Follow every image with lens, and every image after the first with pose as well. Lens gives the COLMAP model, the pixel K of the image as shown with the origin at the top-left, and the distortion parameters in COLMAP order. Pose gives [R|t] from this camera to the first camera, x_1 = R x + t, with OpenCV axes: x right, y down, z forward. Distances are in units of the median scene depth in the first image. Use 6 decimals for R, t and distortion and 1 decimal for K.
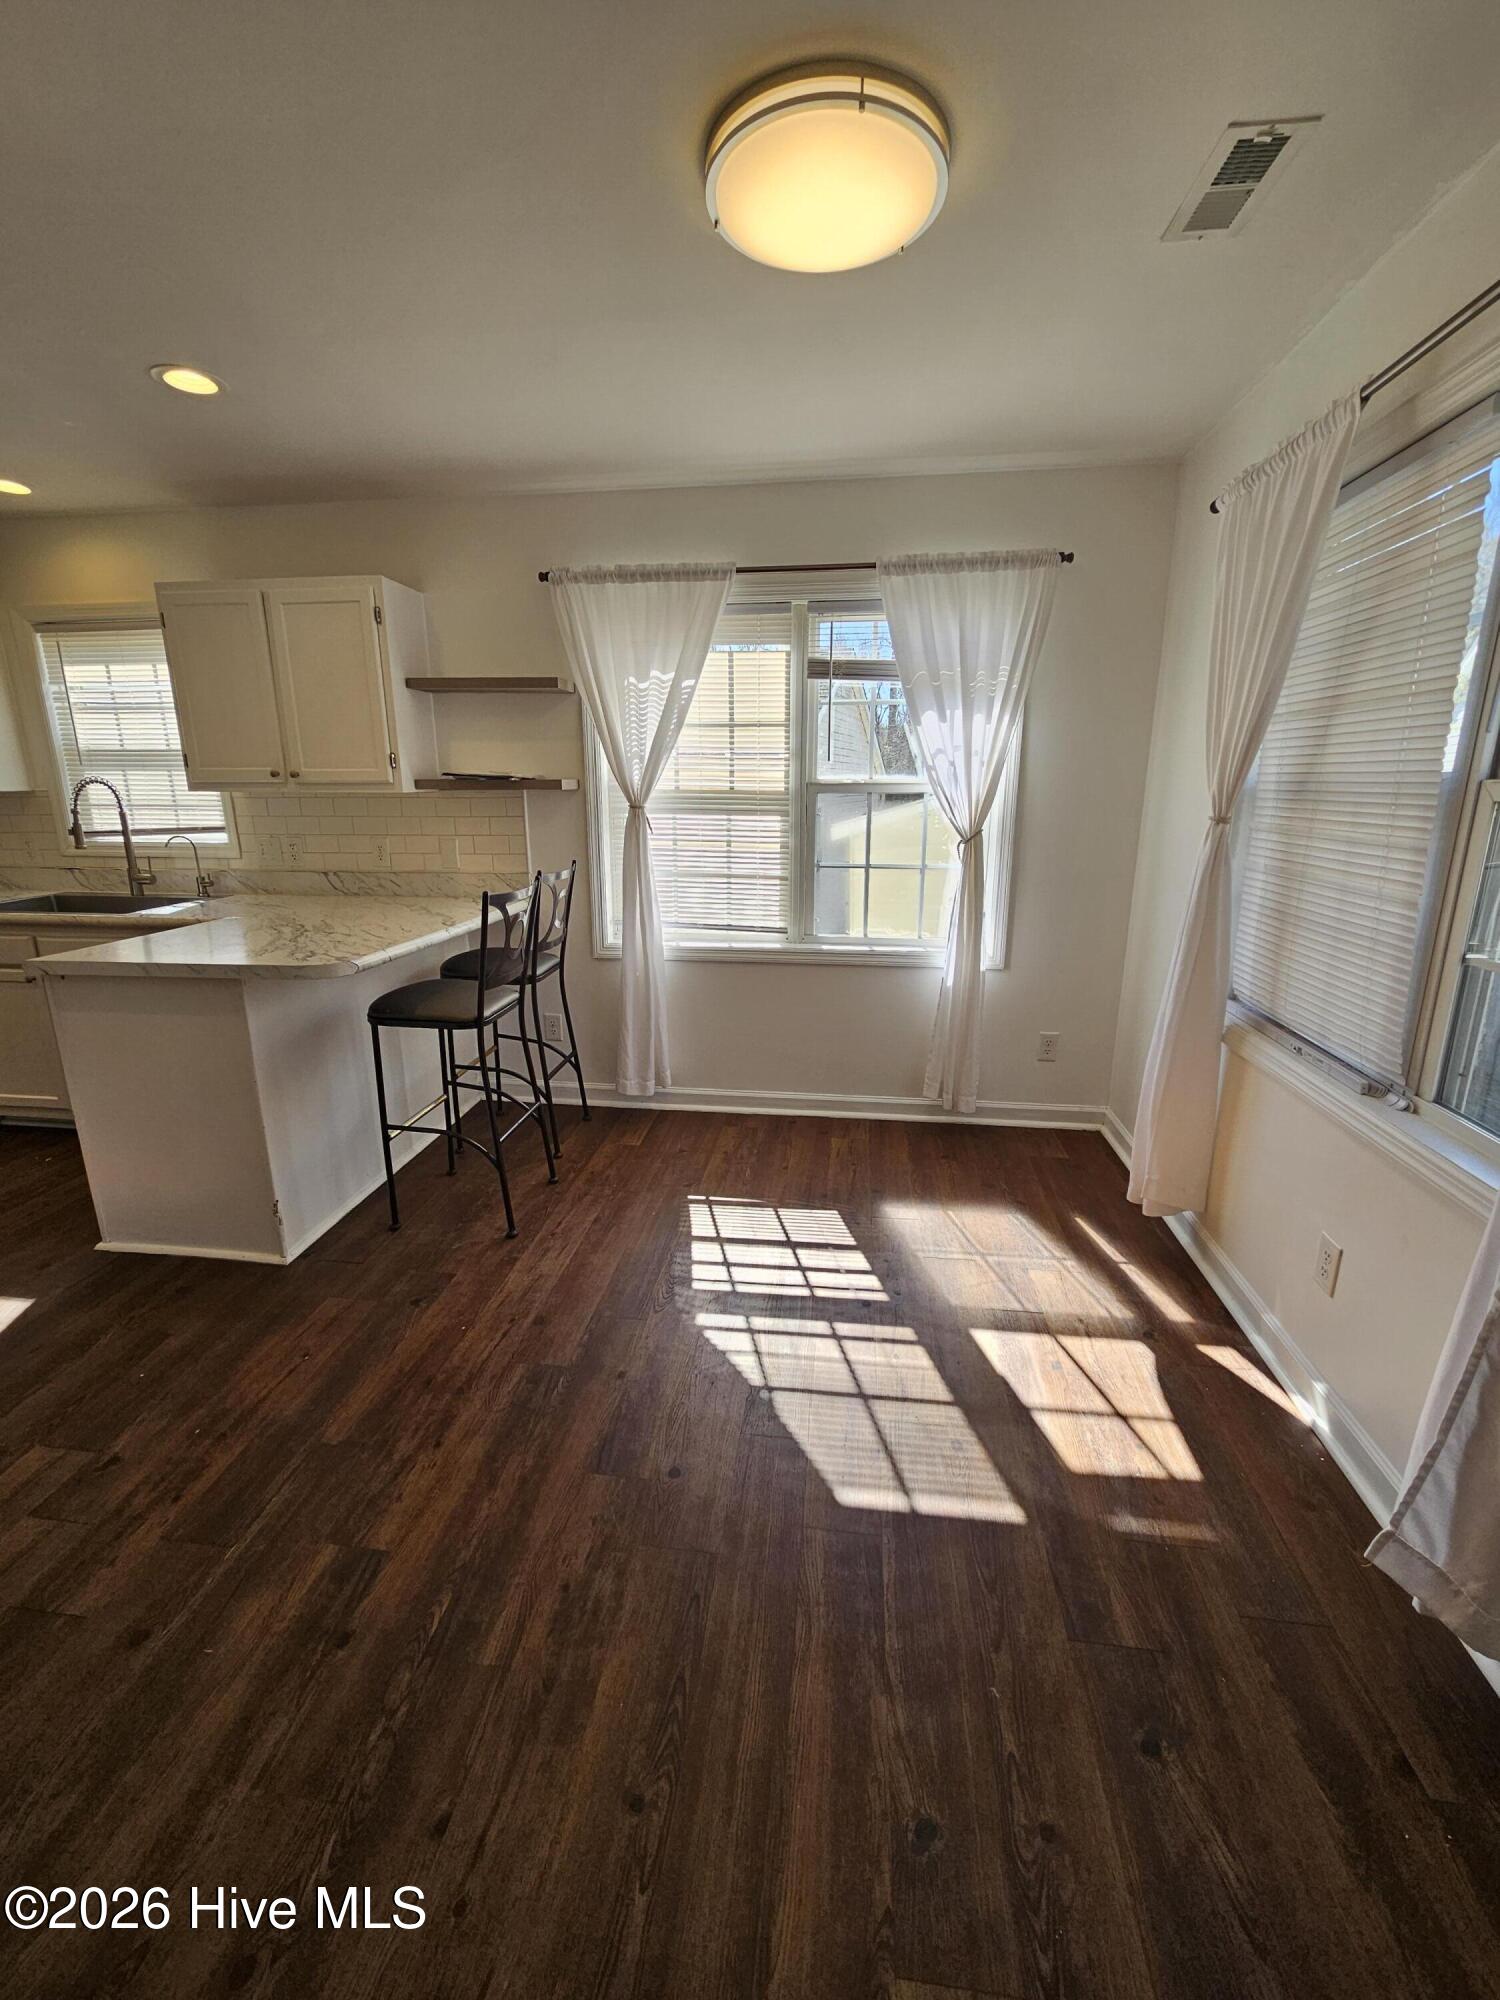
lens RADIAL K [[827.7, 0, 742.6], [0, 827.7, 987.3], [0, 0, 1]] dist [0.002712, 0.000116]
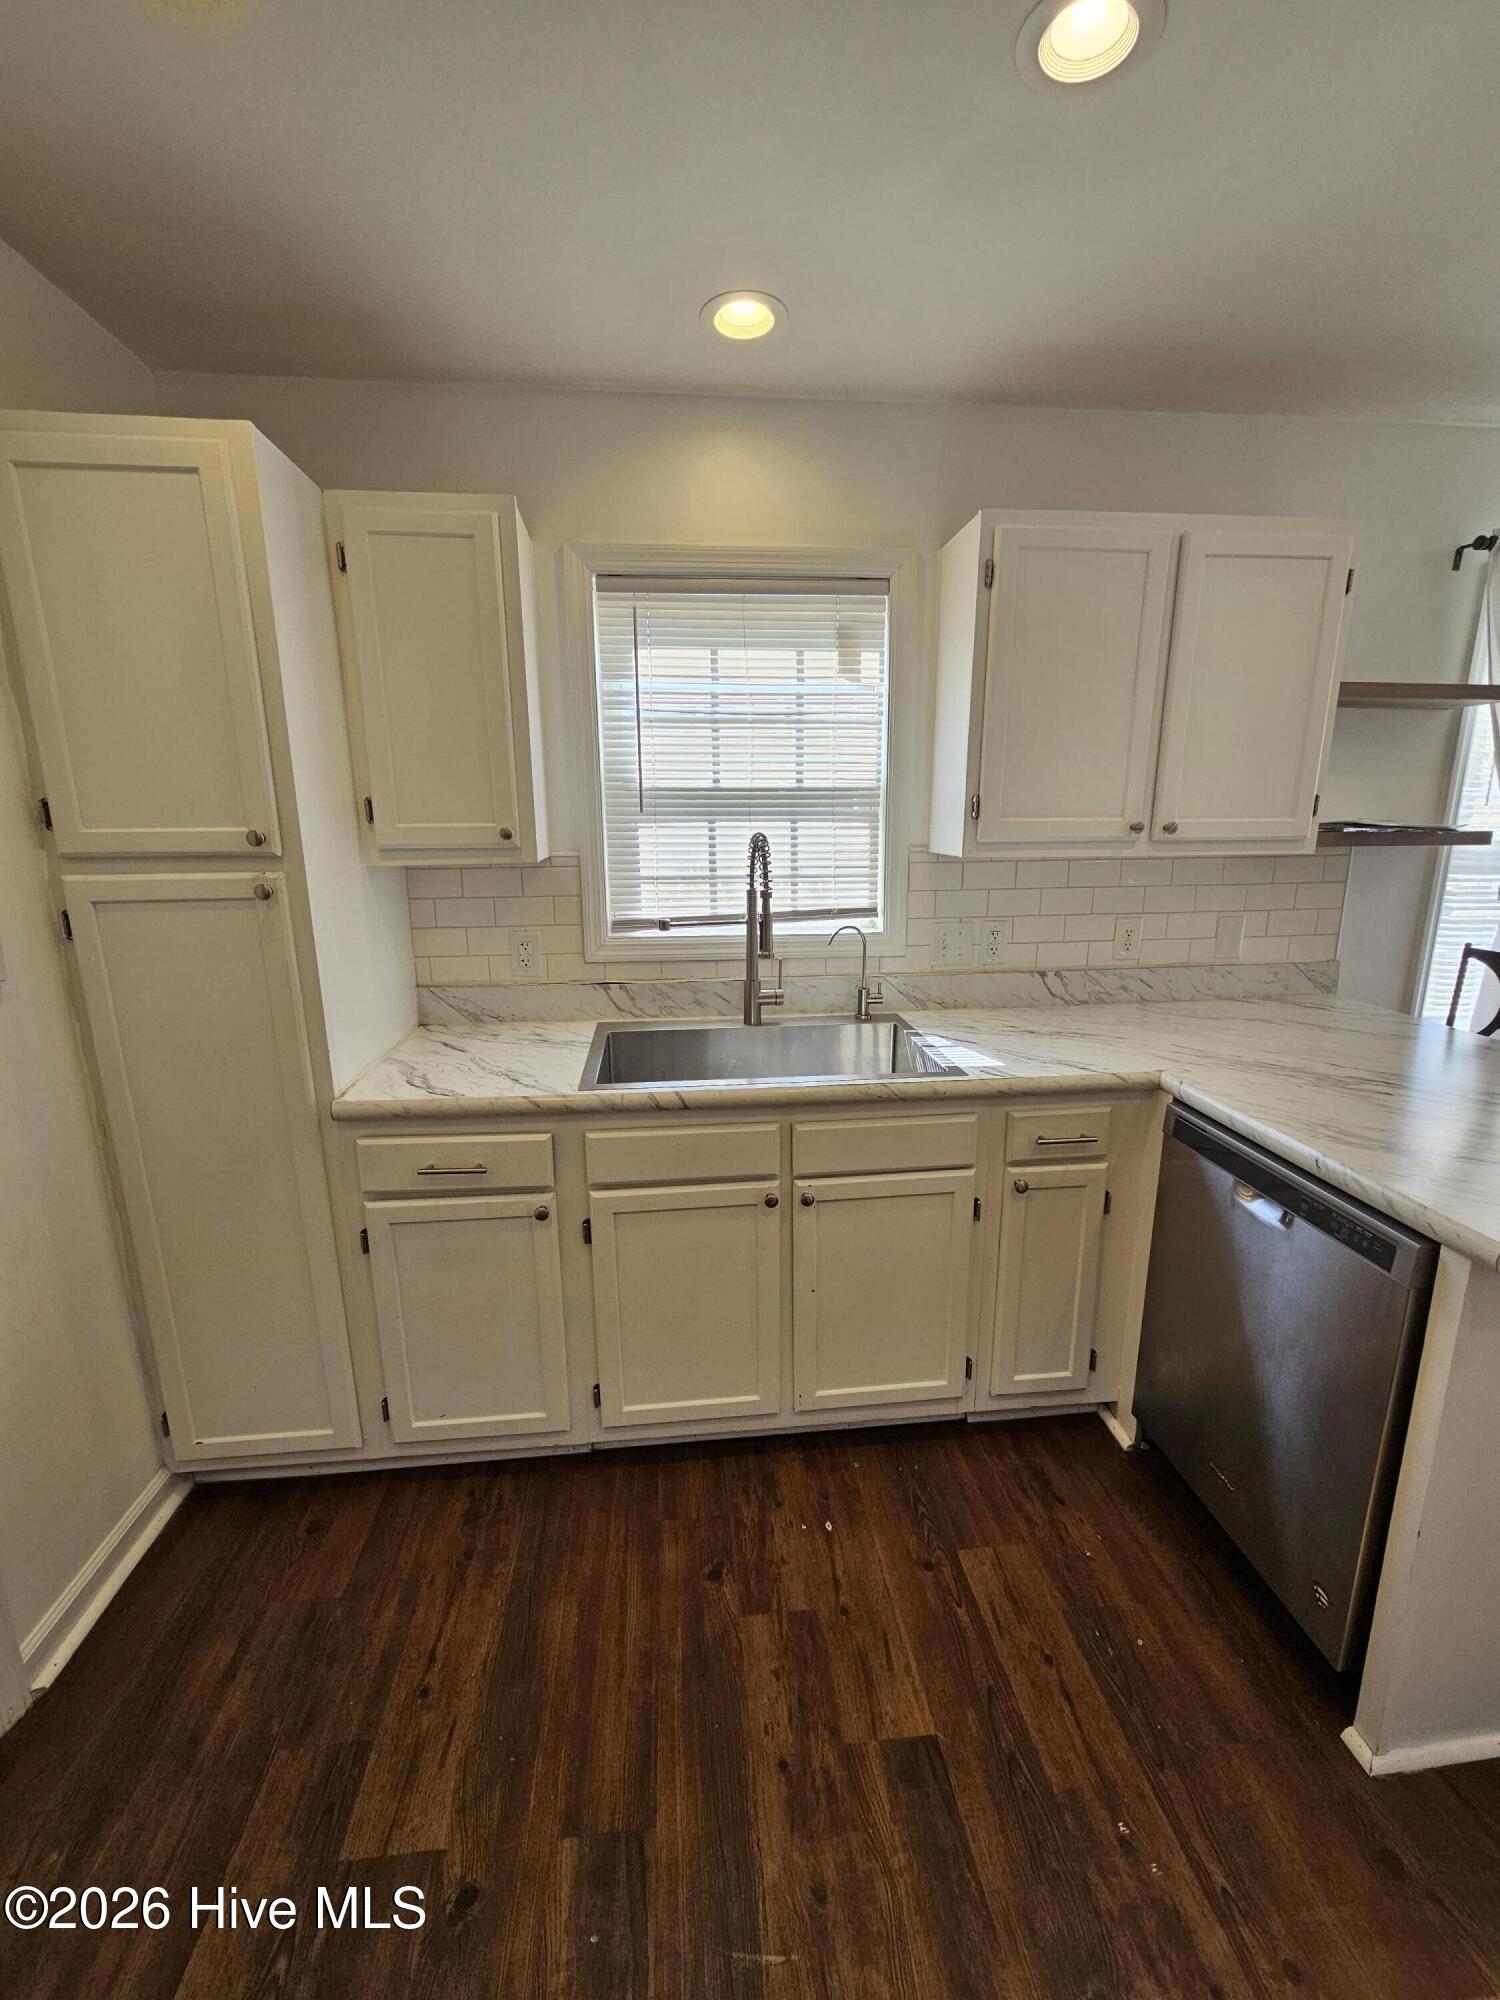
lens RADIAL K [[827.7, 0, 746.0], [0, 827.7, 997.3], [0, 0, 1]] dist [0.002712, 0.000116]
pose [[0.976246, -0.057055, 0.209018, -0.877173], [0.058294, 0.998299, 0.000231, -0.132935], [-0.208675, 0.011959, 0.977912, 0.405007]]
